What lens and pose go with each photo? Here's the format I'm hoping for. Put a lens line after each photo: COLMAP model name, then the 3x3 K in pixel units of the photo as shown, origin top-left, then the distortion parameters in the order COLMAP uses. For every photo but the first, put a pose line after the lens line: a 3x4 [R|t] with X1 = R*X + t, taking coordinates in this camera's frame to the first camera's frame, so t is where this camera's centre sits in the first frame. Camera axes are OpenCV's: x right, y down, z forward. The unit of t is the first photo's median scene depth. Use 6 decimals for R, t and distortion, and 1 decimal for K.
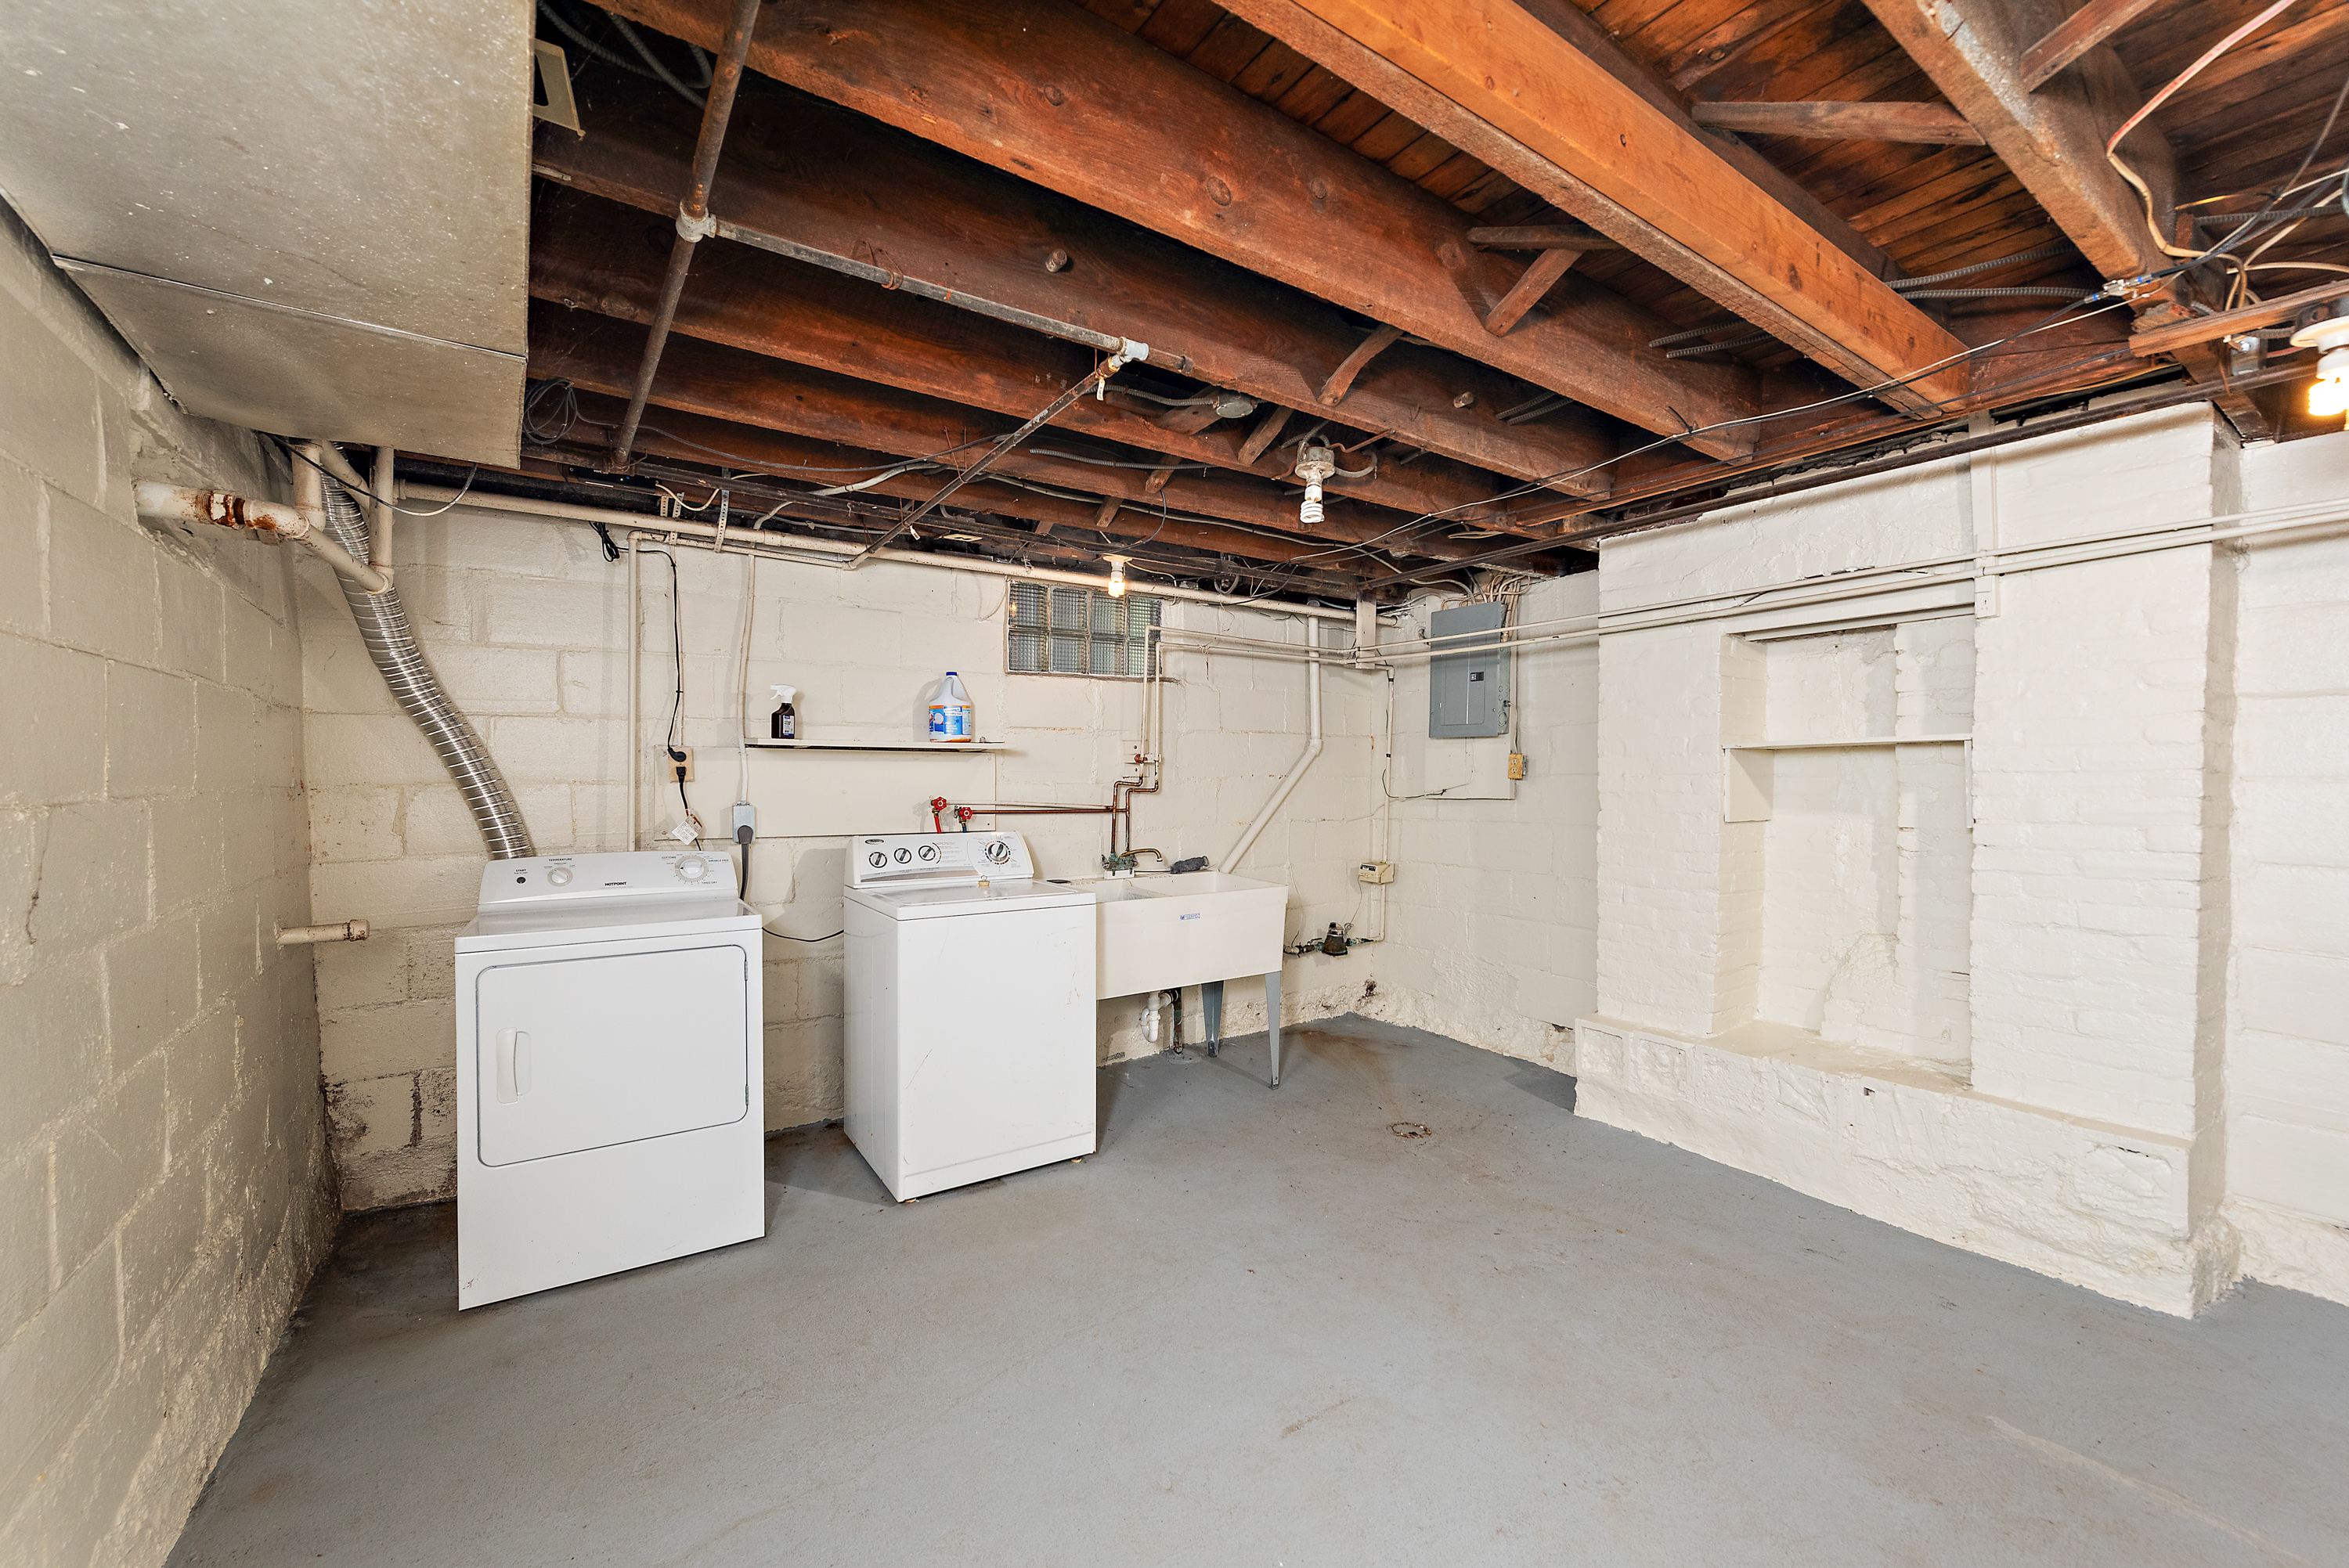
lens RADIAL K [[915.8, 0, 1174.5], [0, 915.8, 784.0], [0, 0, 1]] dist [0.000450, 0.000038]
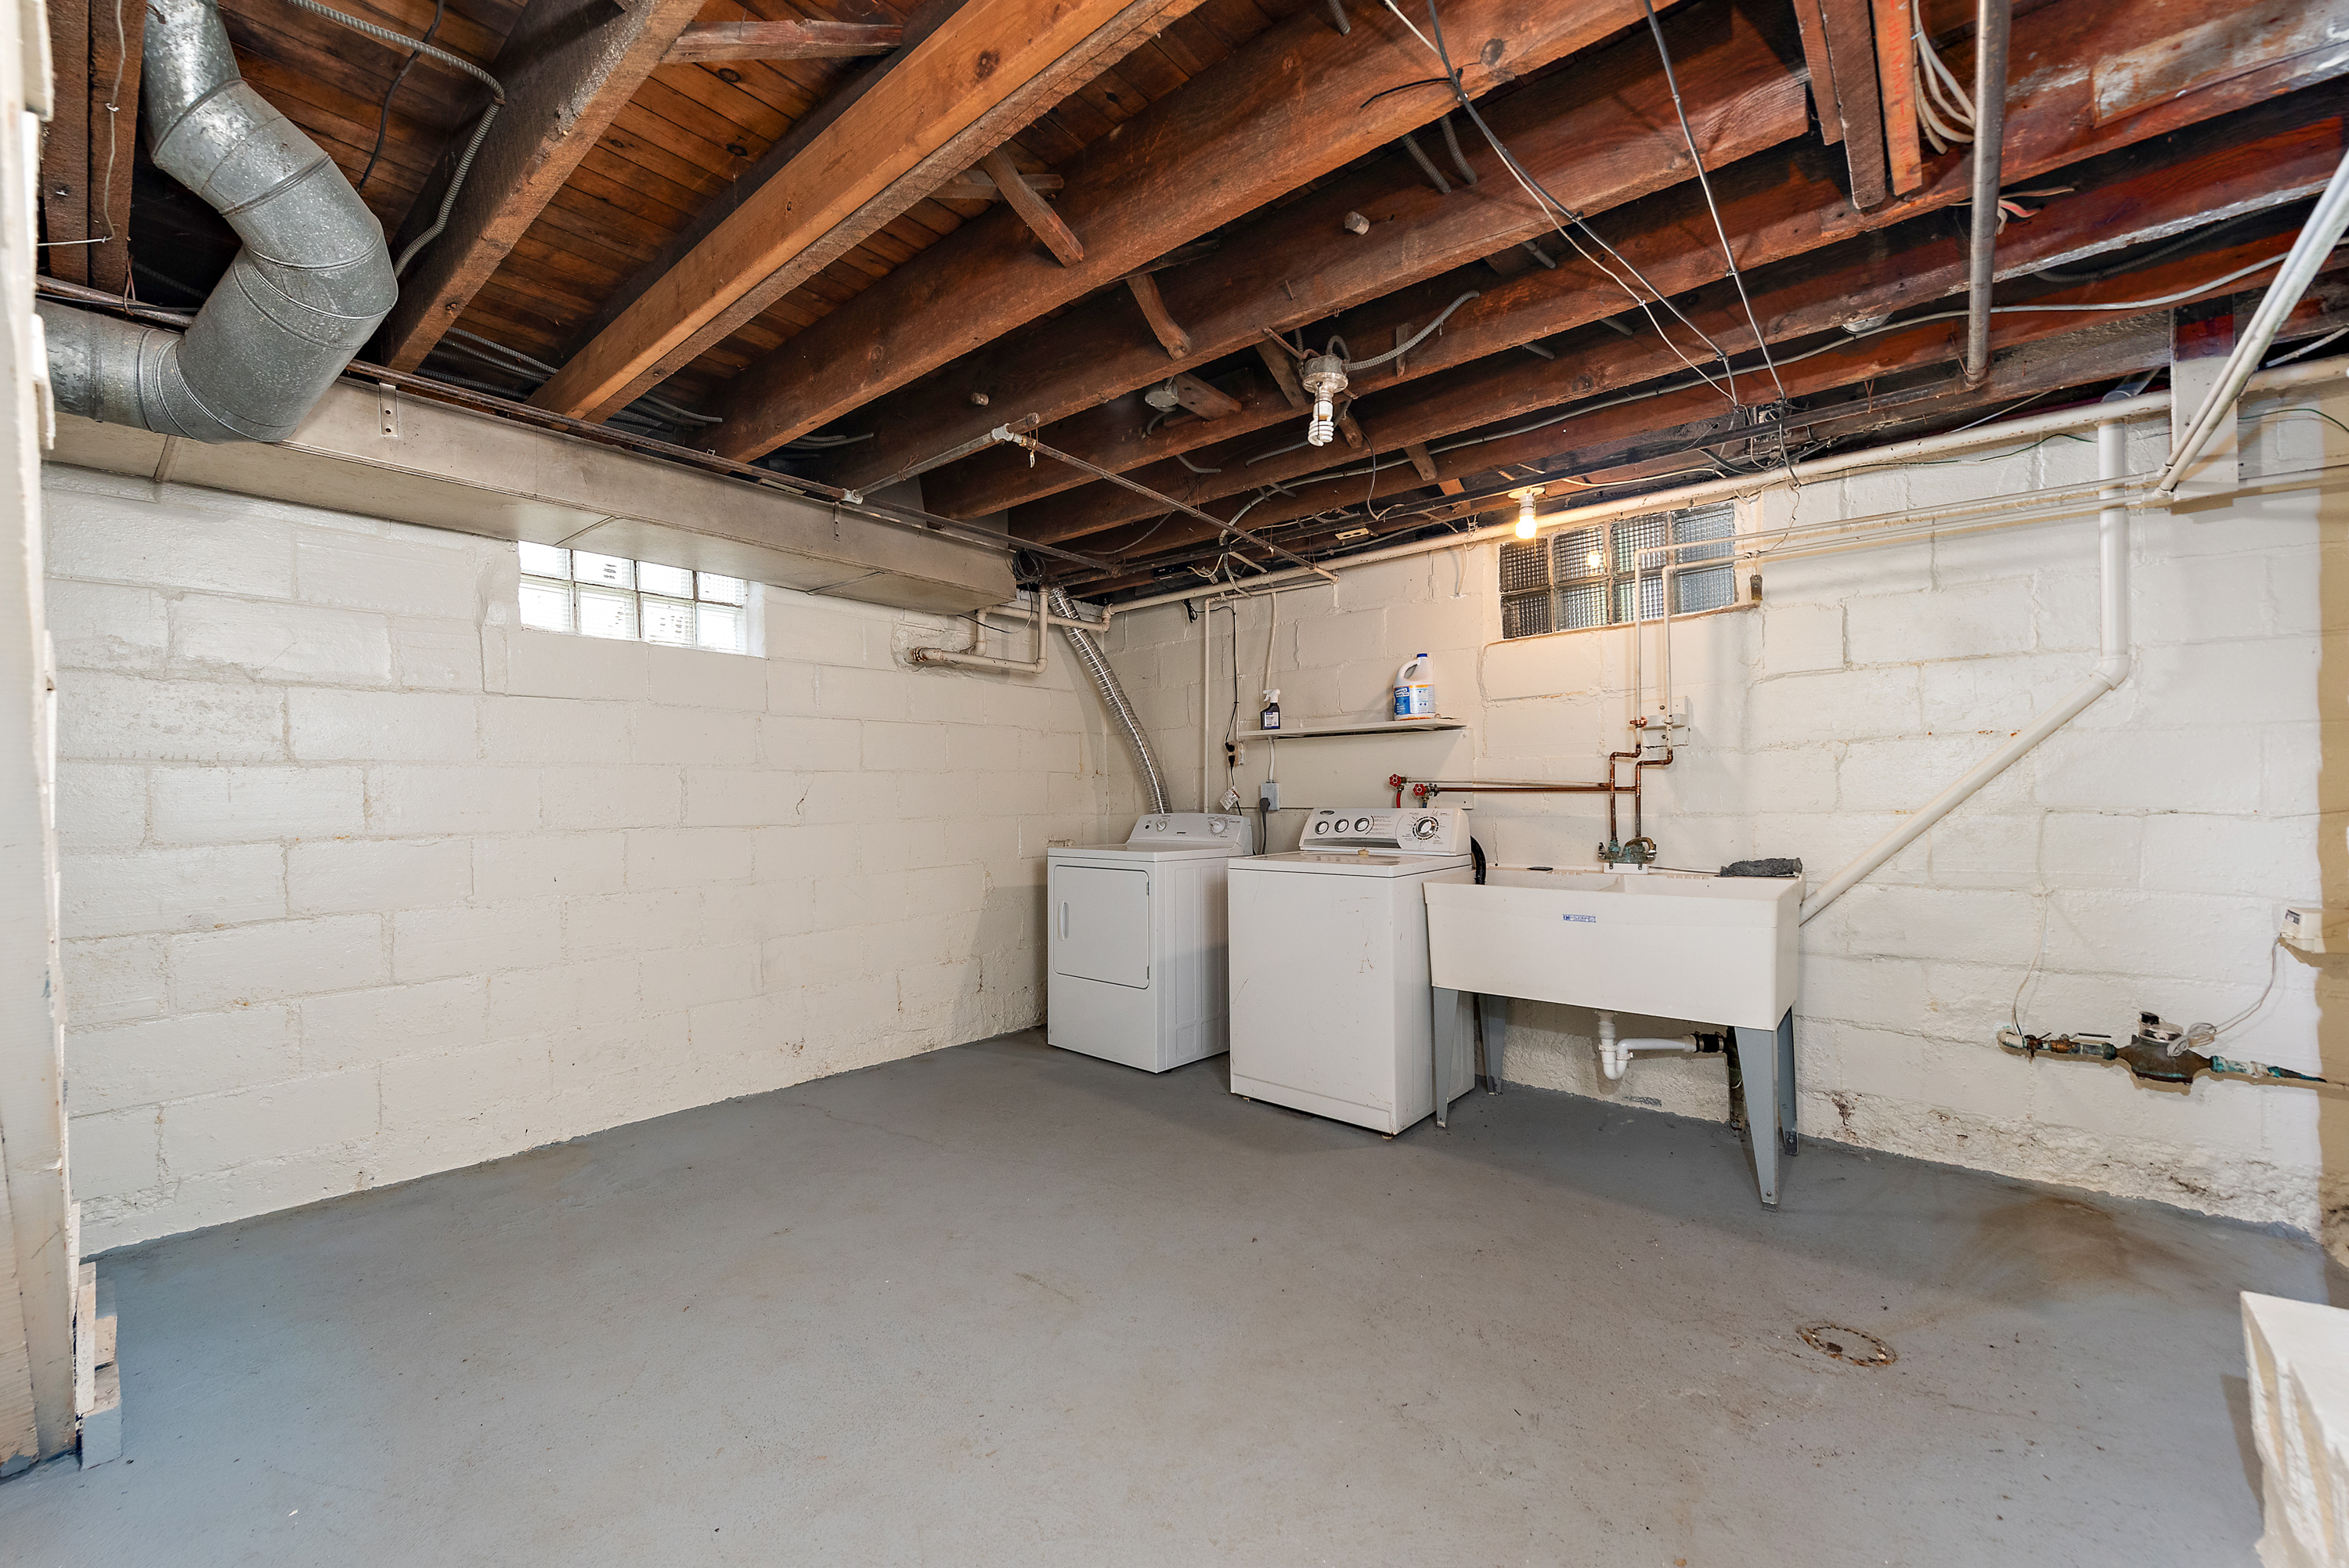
lens RADIAL K [[948.2, 0, 1169.9], [0, 948.2, 799.5], [0, 0, 1]] dist [0.000853, 0.000192]
pose [[0.250964, -0.000176, -0.967996, 0.721385], [0.002579, 0.999997, 0.000487, 0.040687], [0.967993, -0.002619, 0.250964, 0.451236]]
